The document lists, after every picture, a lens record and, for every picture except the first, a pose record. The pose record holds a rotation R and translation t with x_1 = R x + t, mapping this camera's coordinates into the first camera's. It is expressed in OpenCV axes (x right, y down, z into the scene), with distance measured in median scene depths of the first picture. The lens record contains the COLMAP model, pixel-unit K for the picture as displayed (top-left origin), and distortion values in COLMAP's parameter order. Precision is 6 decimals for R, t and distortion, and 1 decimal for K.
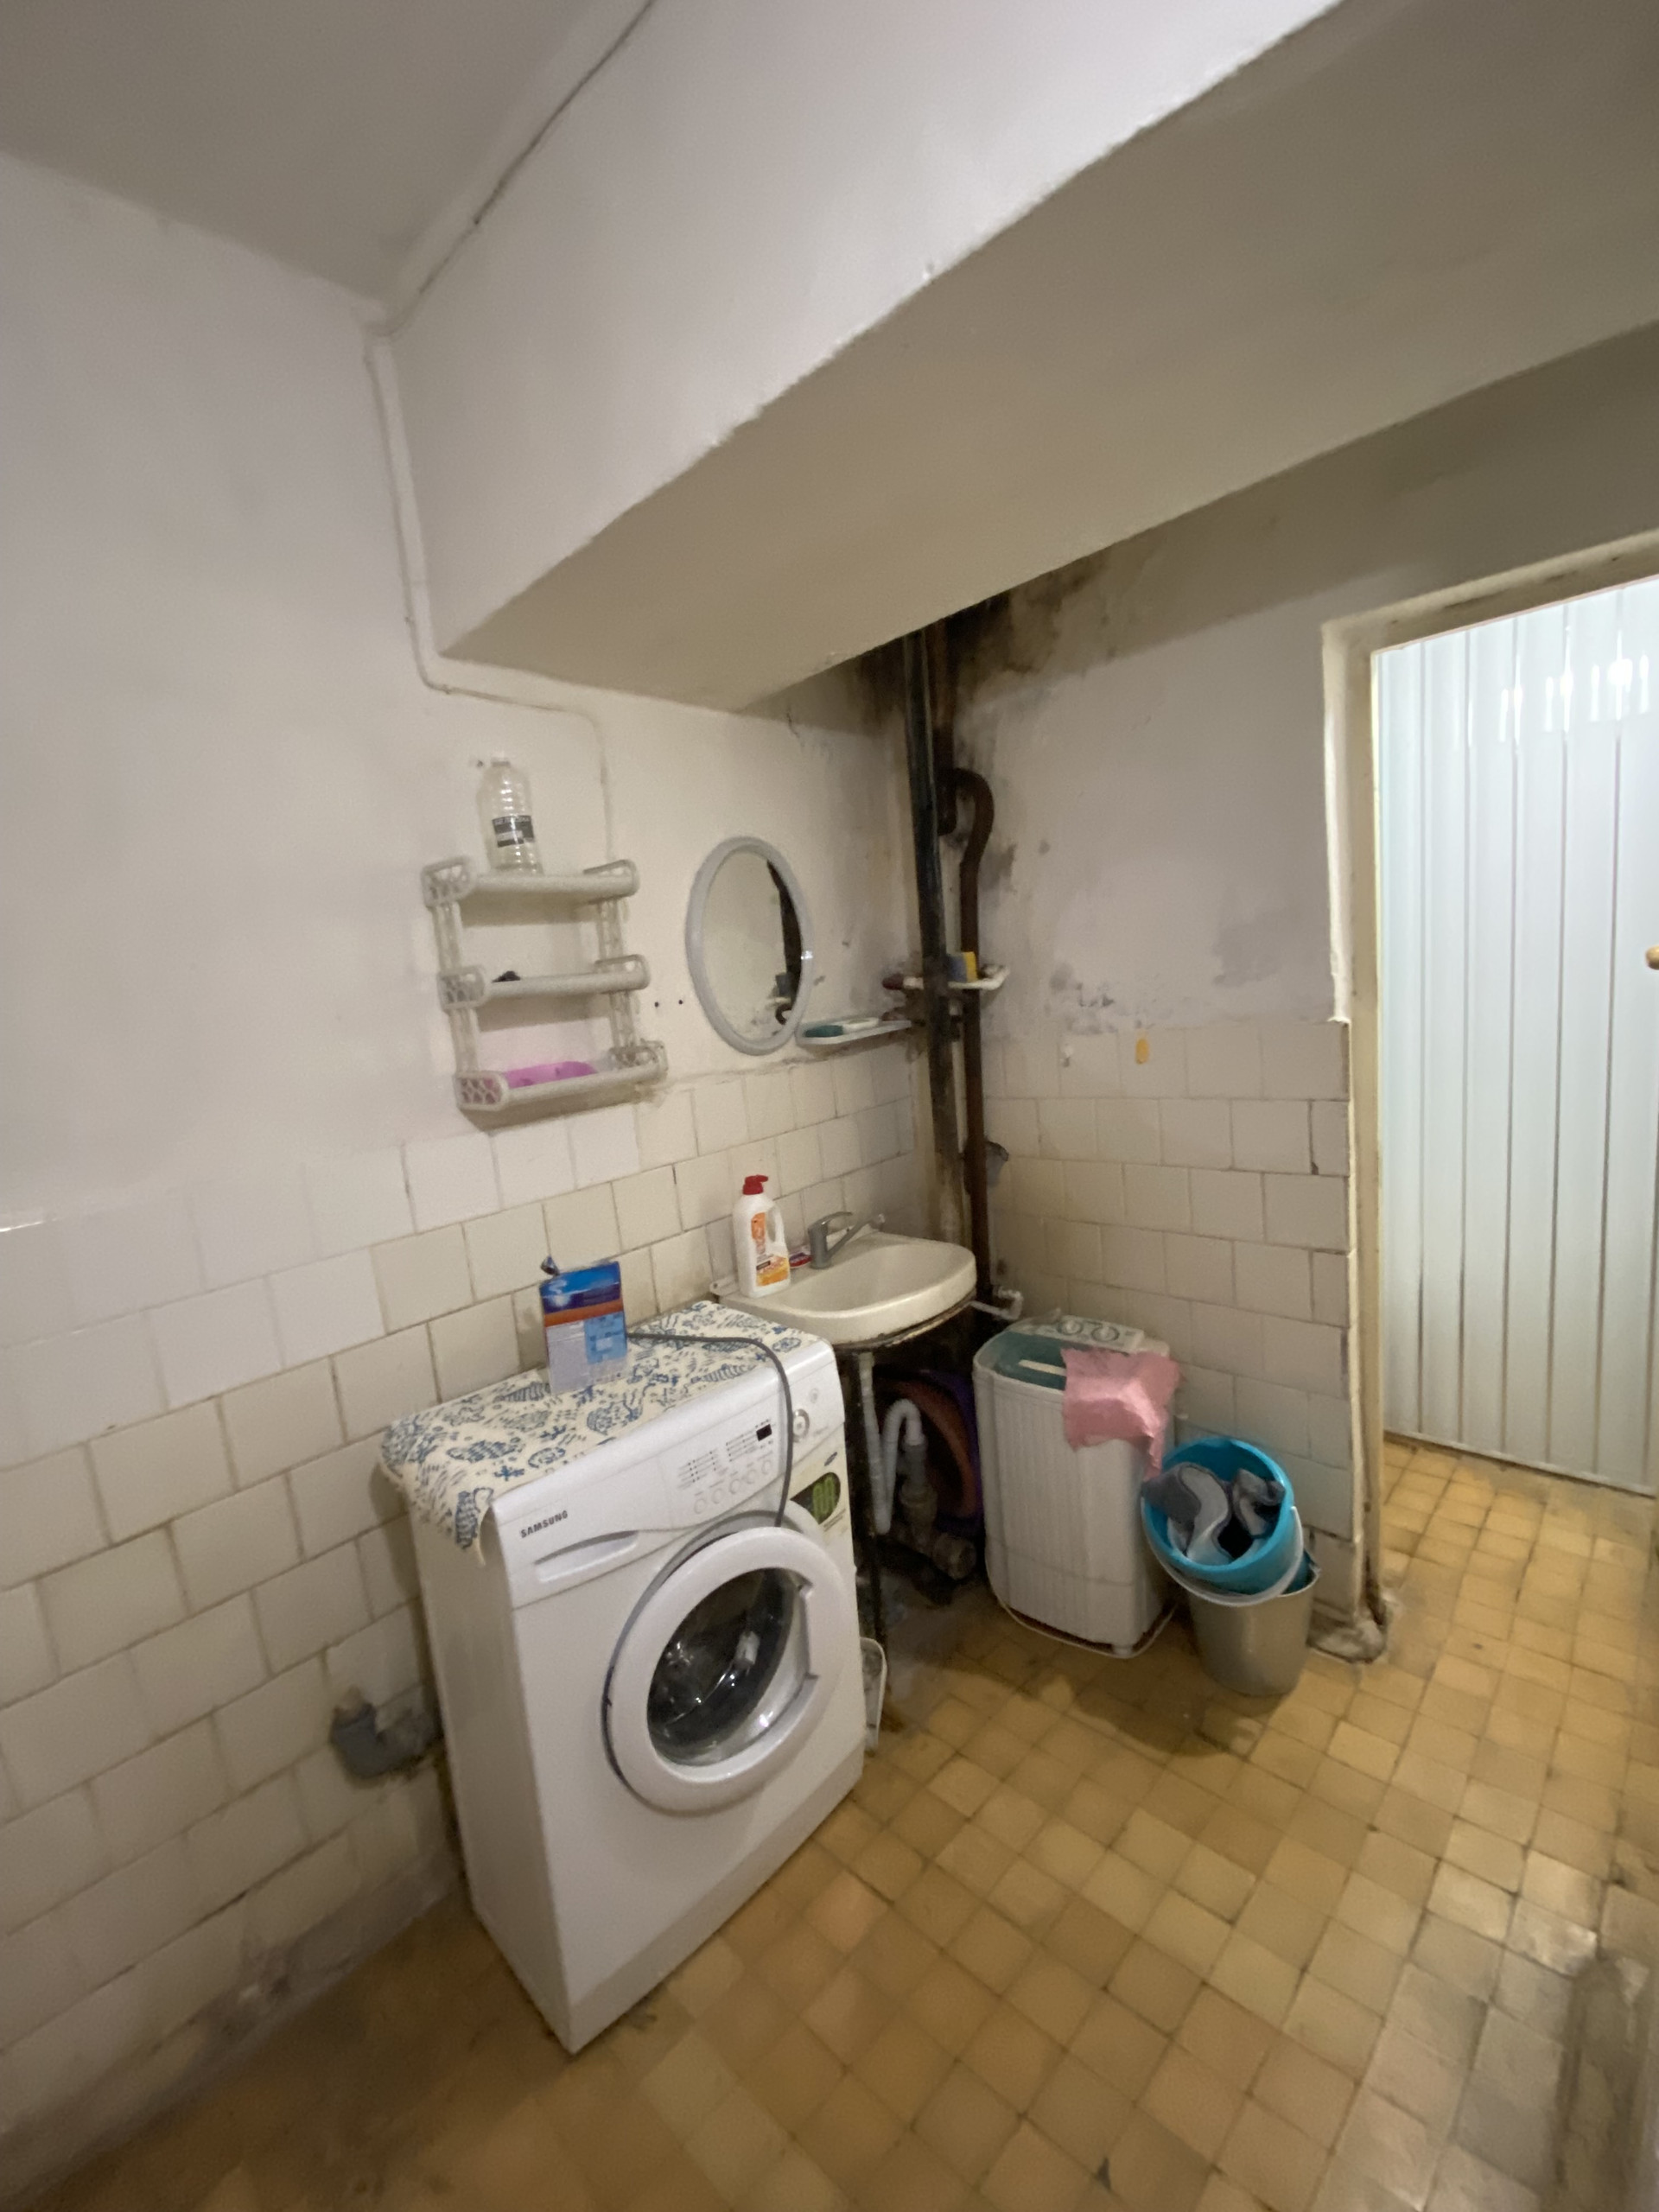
lens RADIAL K [[892.0, 0, 829.5], [0, 892.0, 1106.0], [0, 0, 1]] dist [0.030322, -0.025832]
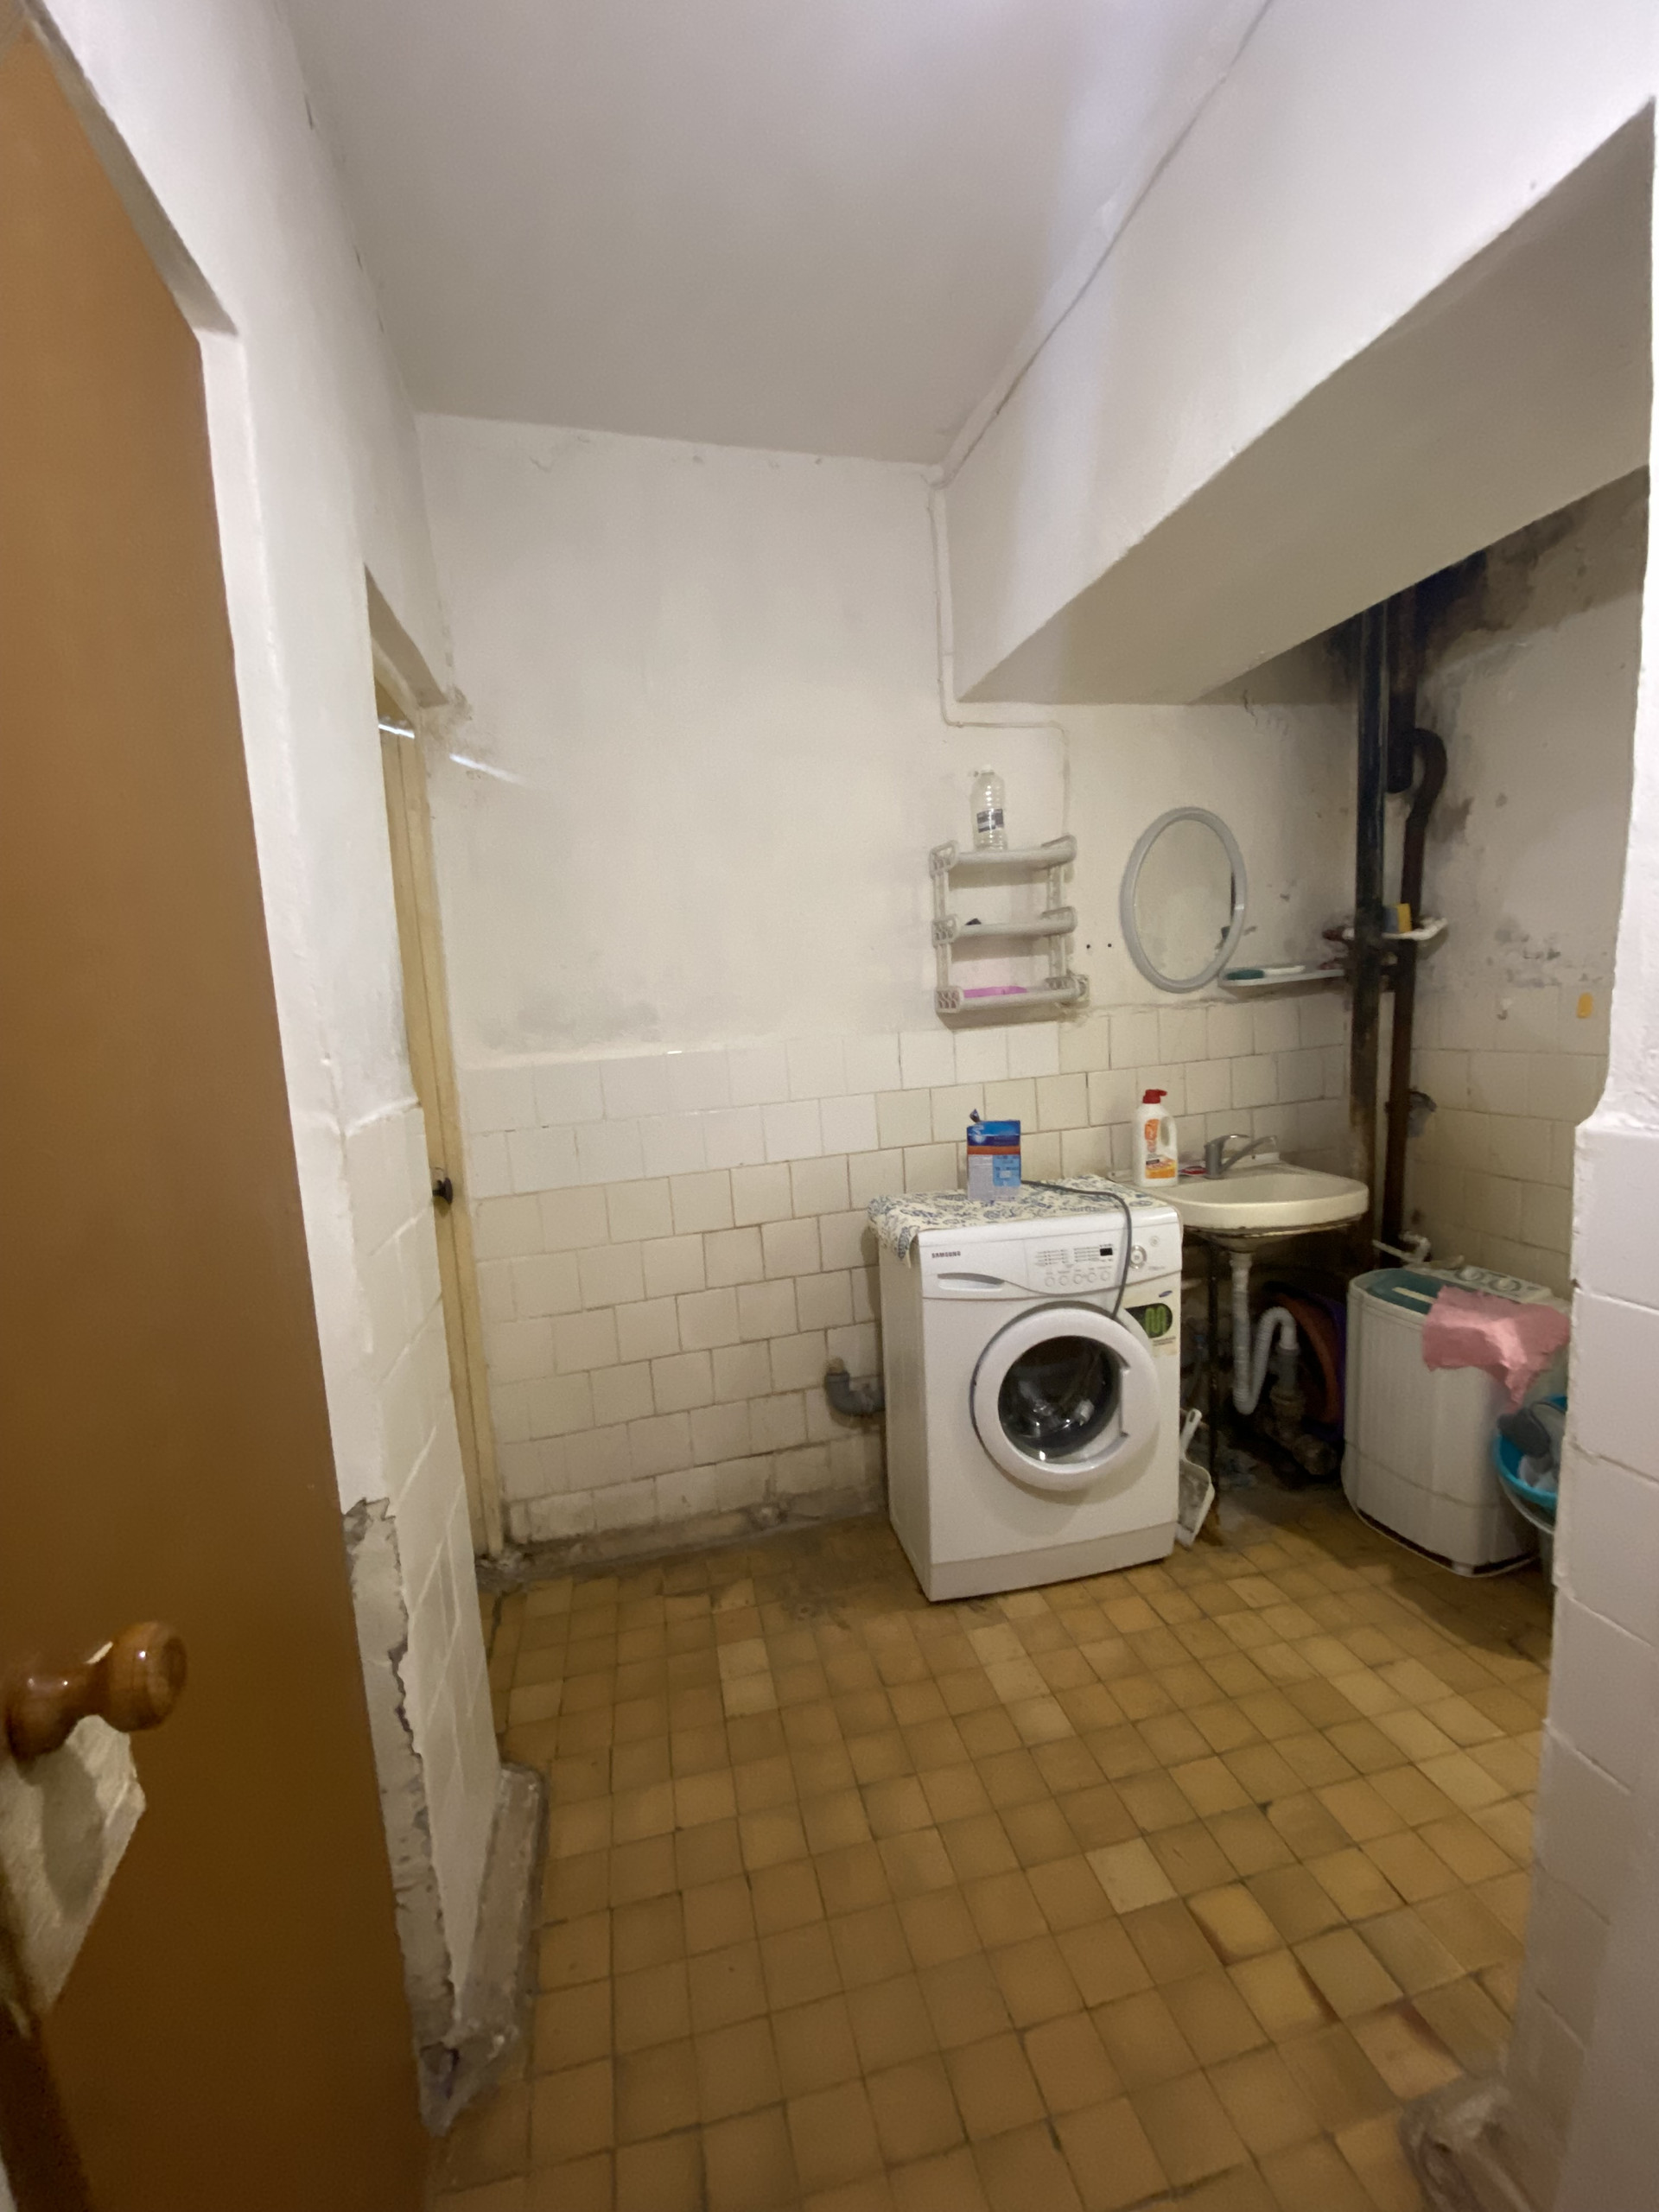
lens RADIAL K [[892.0, 0, 829.5], [0, 892.0, 1106.0], [0, 0, 1]] dist [0.030322, -0.025832]
pose [[0.841881, 0.112023, -0.527909, 0.212794], [-0.093218, 0.993701, 0.062205, 0.073133], [0.531552, -0.003159, 0.847020, -0.313410]]
